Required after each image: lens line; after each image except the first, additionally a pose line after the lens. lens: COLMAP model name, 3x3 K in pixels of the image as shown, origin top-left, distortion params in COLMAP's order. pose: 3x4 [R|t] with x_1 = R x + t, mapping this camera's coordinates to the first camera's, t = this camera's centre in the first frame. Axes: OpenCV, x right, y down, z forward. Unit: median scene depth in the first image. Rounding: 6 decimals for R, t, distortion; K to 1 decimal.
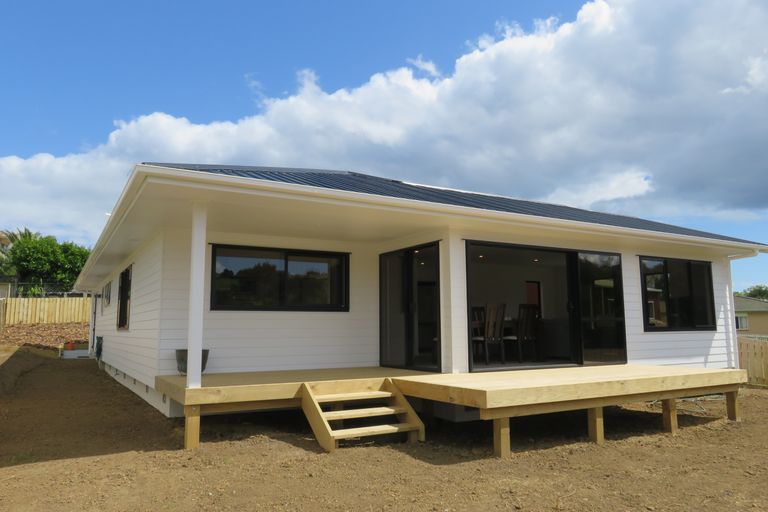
lens RADIAL K [[568.7, 0, 384.0], [0, 568.7, 256.0], [0, 0, 1]] dist [-0.022468, -0.002234]
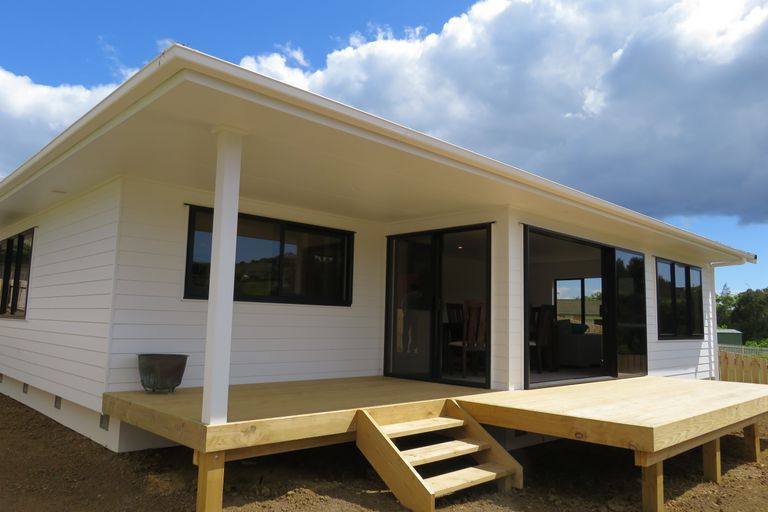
lens RADIAL K [[568.7, 0, 384.0], [0, 568.7, 256.0], [0, 0, 1]] dist [-0.022468, -0.002234]
pose [[0.970592, 0.058622, 0.233484, -0.242410], [-0.062105, 0.998041, 0.007583, 0.023571], [-0.232582, -0.021861, 0.972331, 0.270451]]
